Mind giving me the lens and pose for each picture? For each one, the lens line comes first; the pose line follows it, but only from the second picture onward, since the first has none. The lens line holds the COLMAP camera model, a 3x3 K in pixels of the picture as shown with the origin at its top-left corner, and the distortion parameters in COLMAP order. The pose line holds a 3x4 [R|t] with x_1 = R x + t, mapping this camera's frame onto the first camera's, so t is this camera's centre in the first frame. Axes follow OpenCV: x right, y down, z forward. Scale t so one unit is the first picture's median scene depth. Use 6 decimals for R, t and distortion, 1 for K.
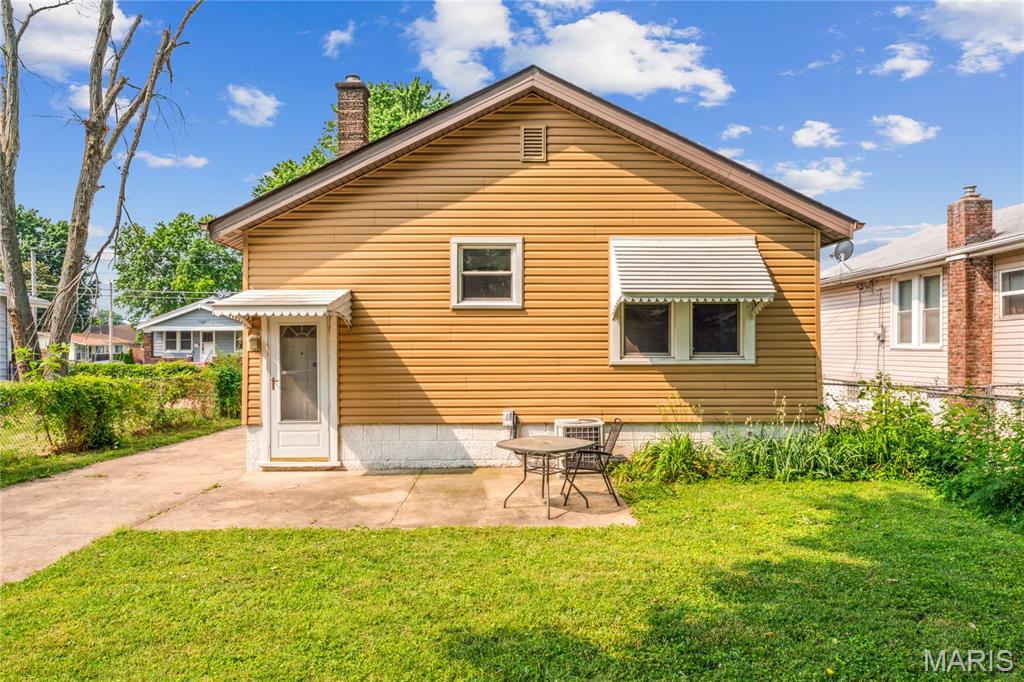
lens RADIAL K [[691.2, 0, 513.1], [0, 691.2, 340.2], [0, 0, 1]] dist [0.018570, 0.000530]
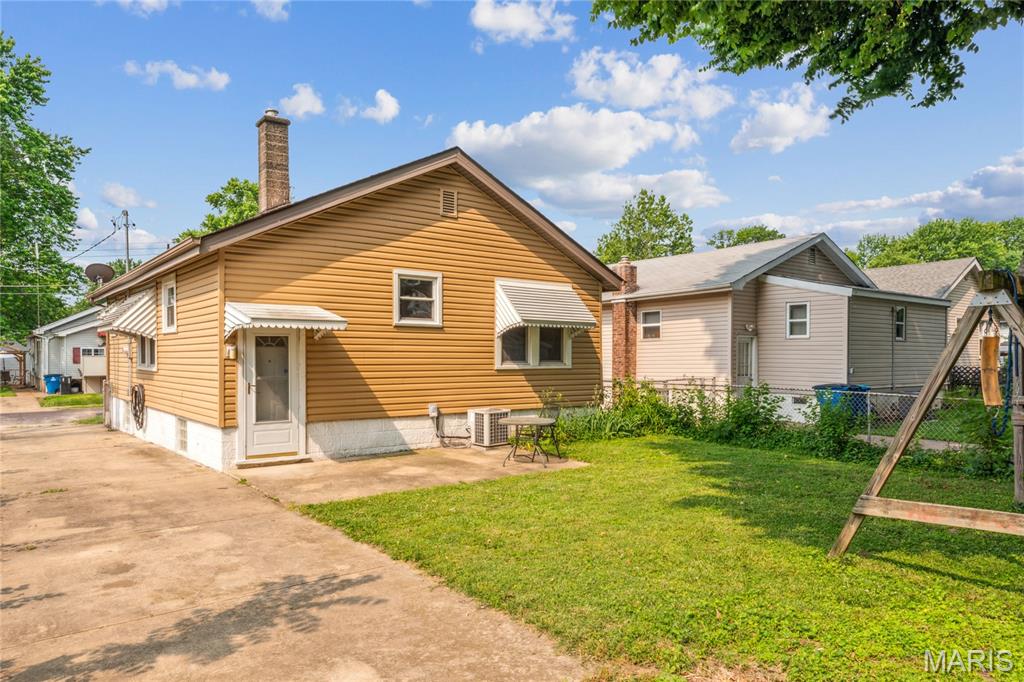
lens RADIAL K [[691.2, 0, 513.7], [0, 691.2, 348.0], [0, 0, 1]] dist [0.018570, 0.000530]
pose [[0.794351, 0.012718, 0.607326, -0.677239], [-0.010373, 0.999919, -0.007373, 0.002187], [-0.607370, -0.000443, 0.794419, -0.130441]]
